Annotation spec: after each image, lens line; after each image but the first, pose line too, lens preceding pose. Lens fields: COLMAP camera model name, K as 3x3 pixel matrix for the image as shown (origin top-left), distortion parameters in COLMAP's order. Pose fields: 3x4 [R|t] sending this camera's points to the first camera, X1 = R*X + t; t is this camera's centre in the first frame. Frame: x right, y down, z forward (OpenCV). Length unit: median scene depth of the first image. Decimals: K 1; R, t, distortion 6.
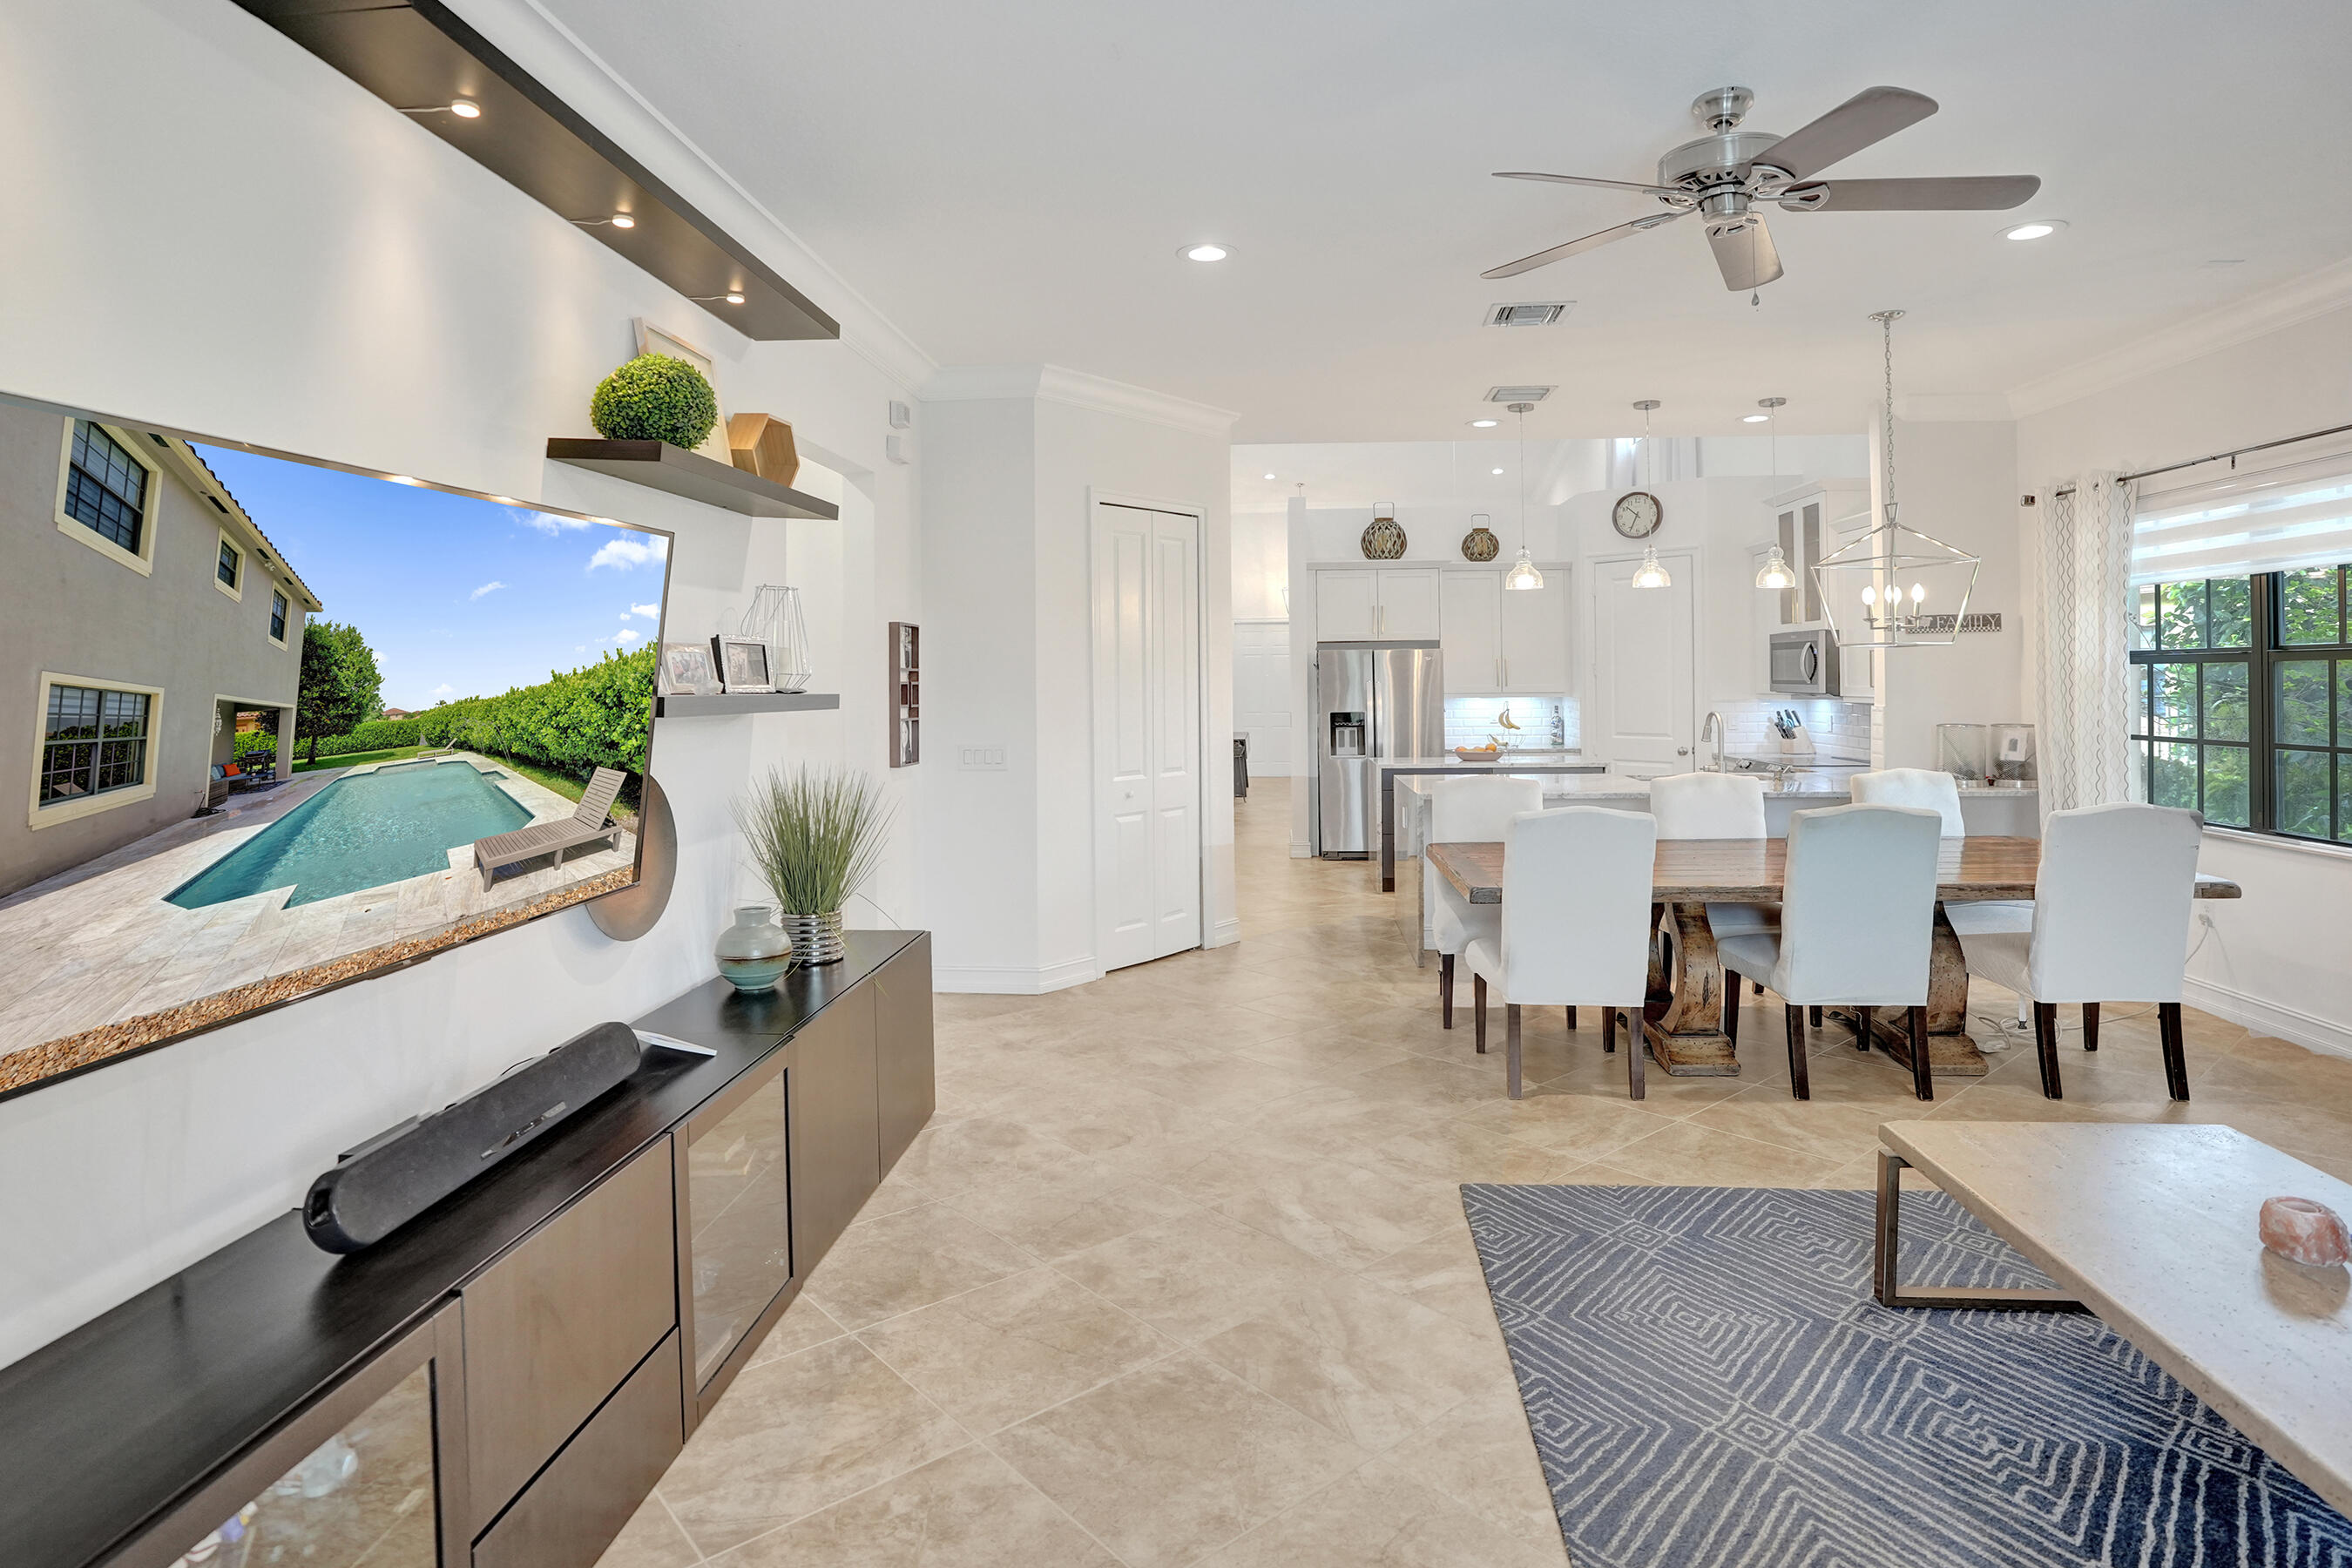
lens RADIAL K [[1280.5, 0, 1149.7], [0, 1280.5, 684.0], [0, 0, 1]] dist [-0.070252, 0.025134]
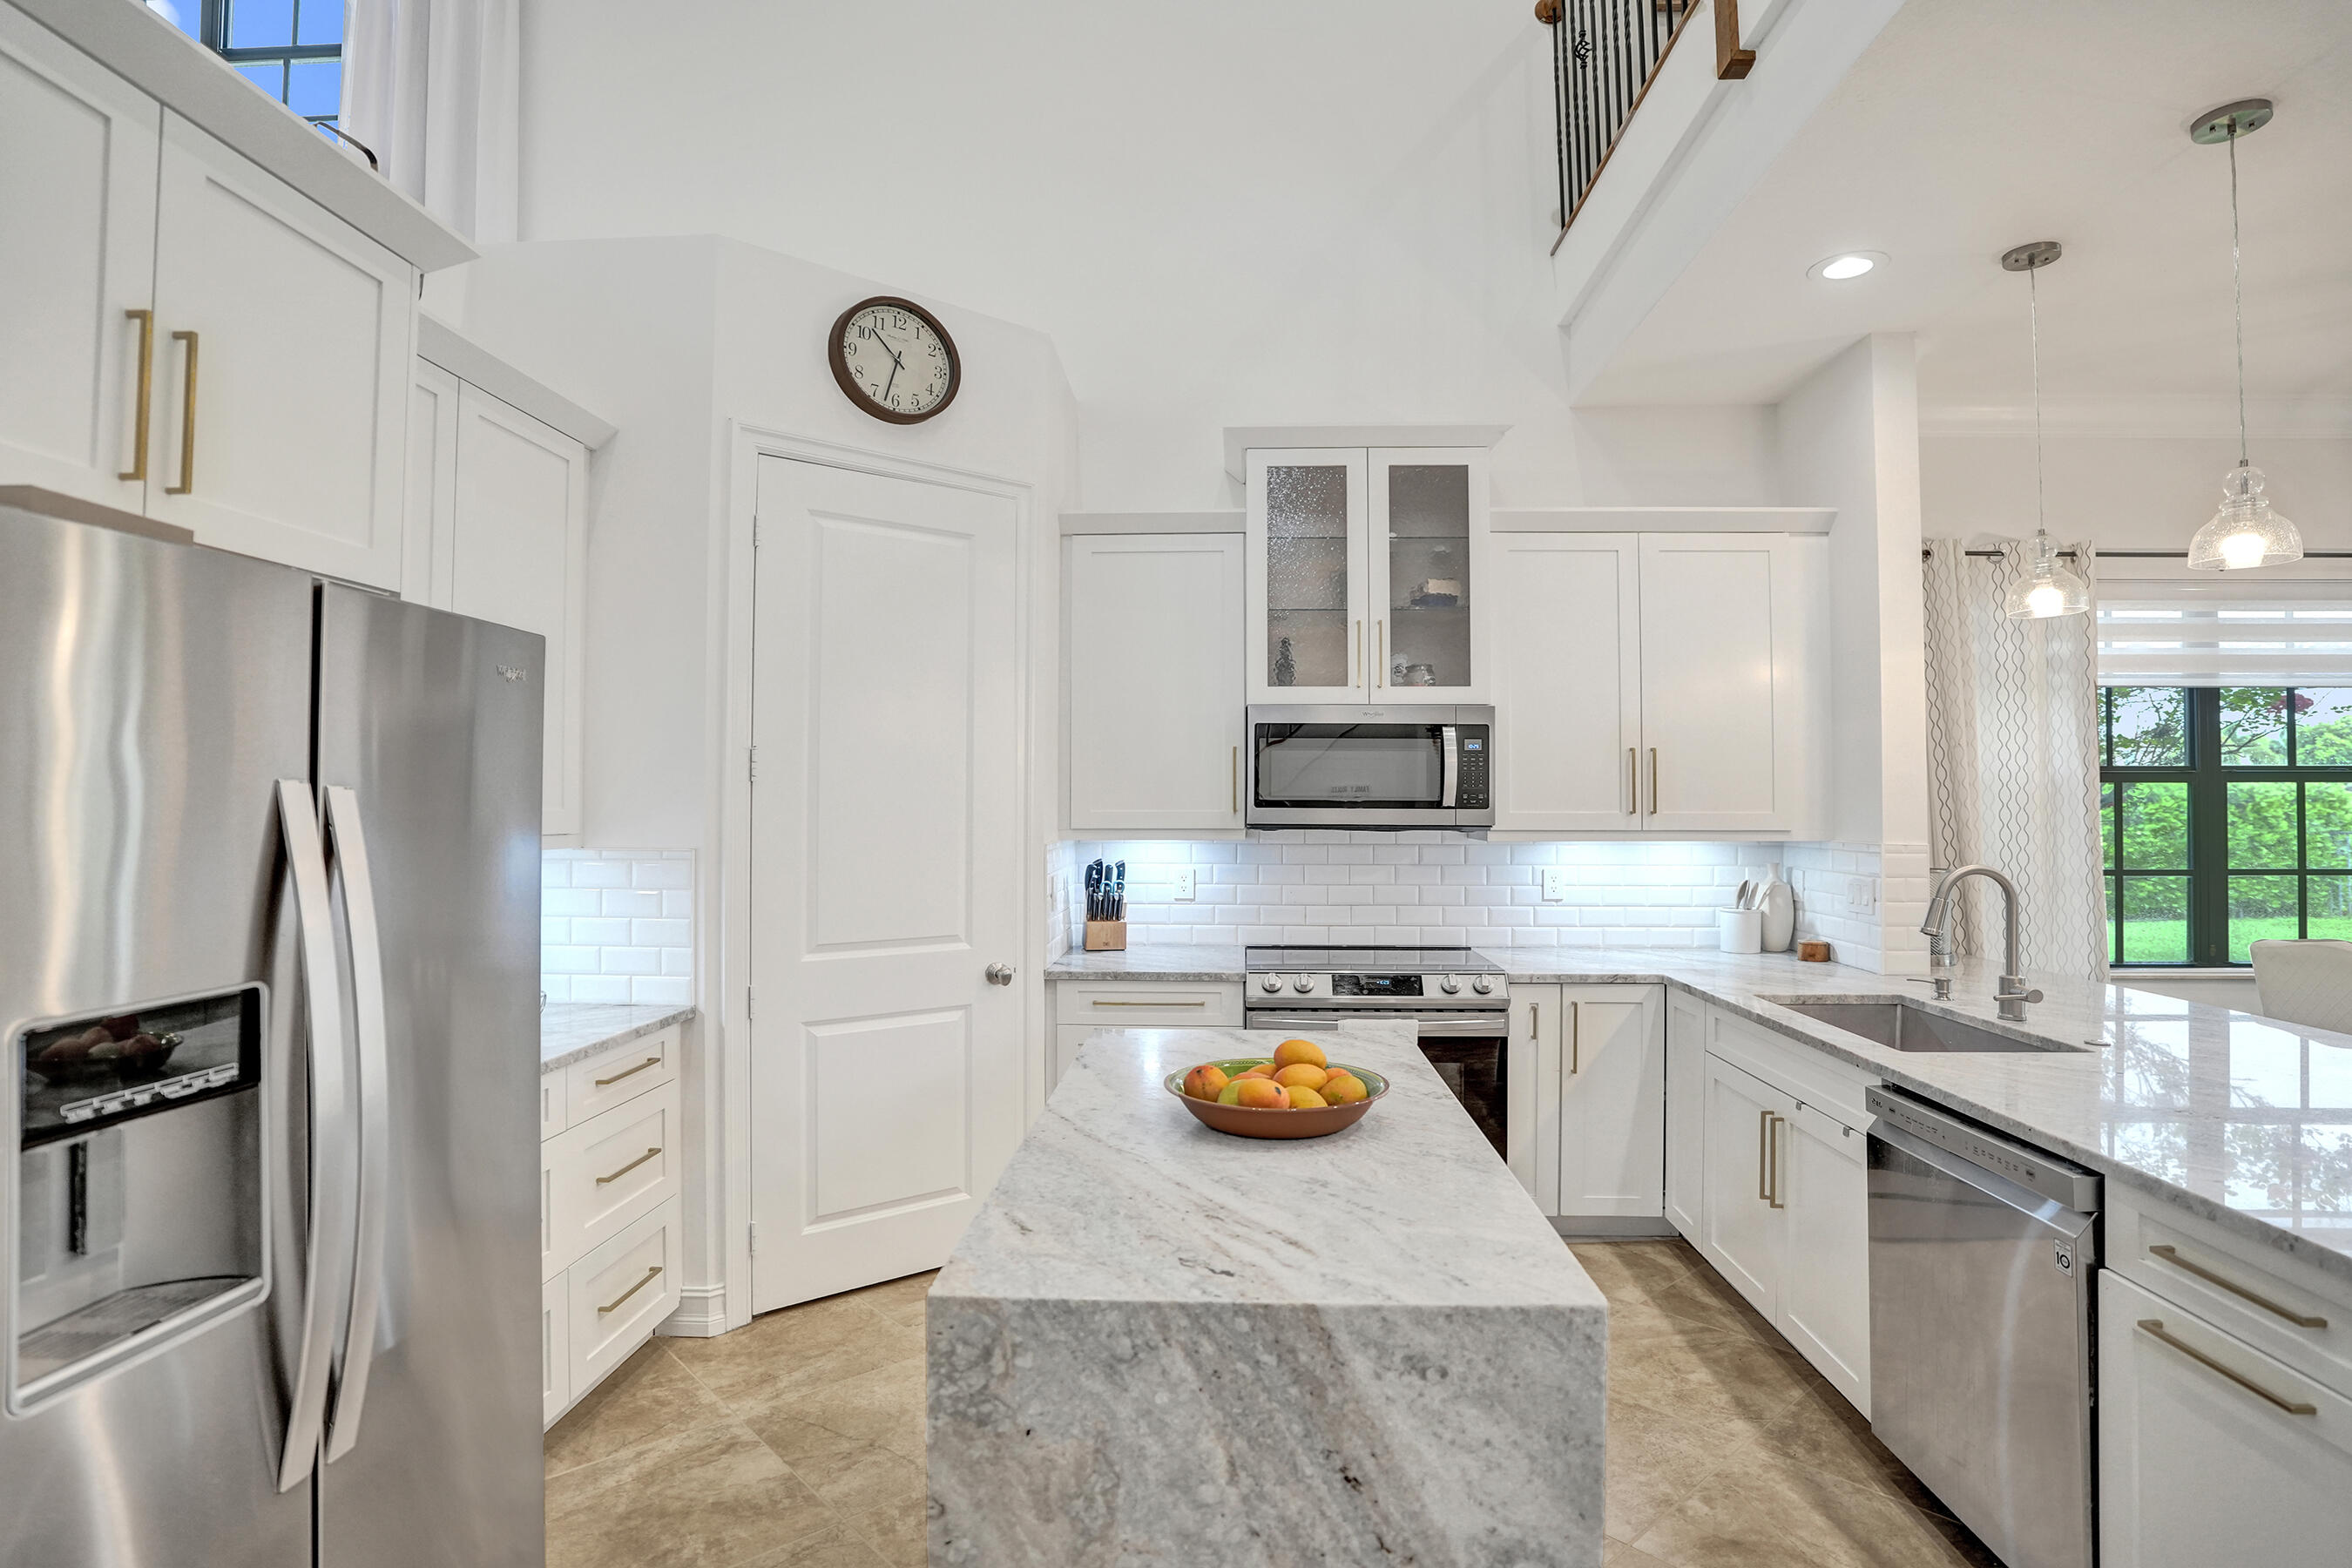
lens RADIAL K [[1222.8, 0, 1175.8], [0, 1222.8, 770.9], [0, 0, 1]] dist [-0.070095, 0.026569]
pose [[-0.049042, 0.033389, 0.998238, 0.053722], [0.003425, 0.999441, -0.033261, -0.000567], [-0.998791, 0.001788, -0.049129, 1.757859]]
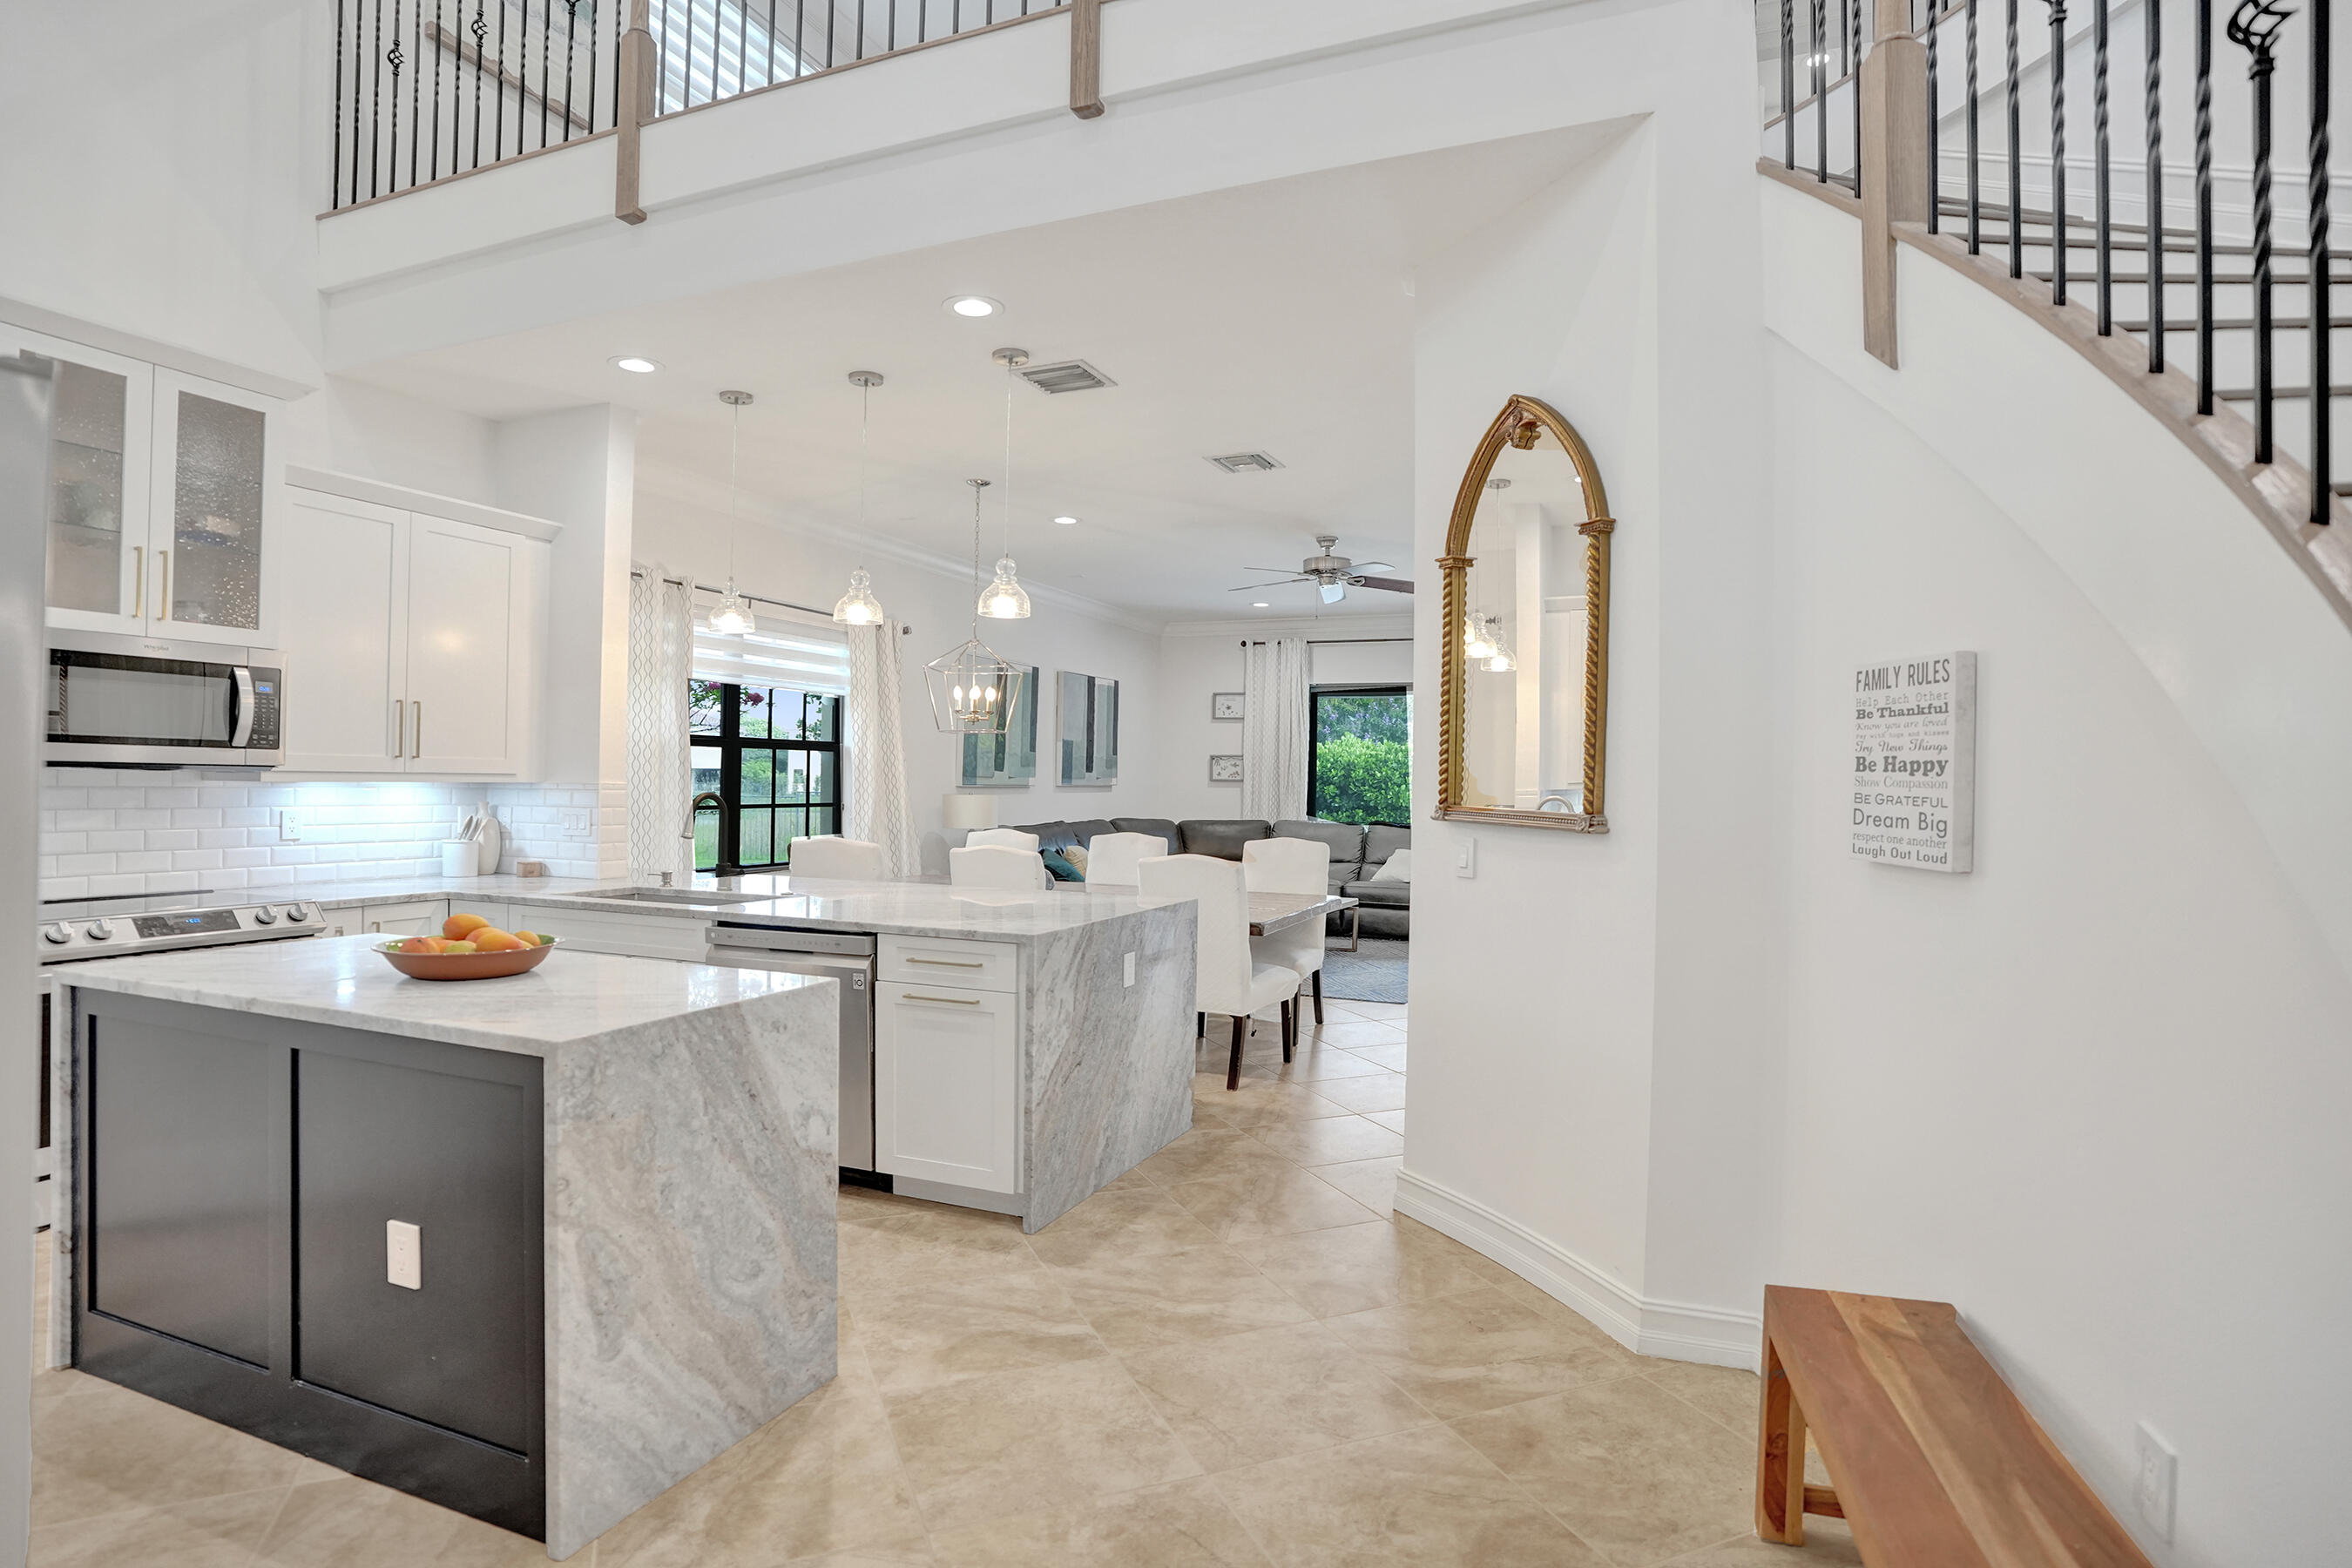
lens RADIAL K [[1222.8, 0, 1196.7], [0, 1222.8, 785.4], [0, 0, 1]] dist [-0.070095, 0.026569]
pose [[-0.960581, -0.003749, 0.277973, 0.014188], [-0.002764, 0.999988, 0.003934, 0.017324], [-0.277985, 0.003010, -0.960581, 2.100389]]
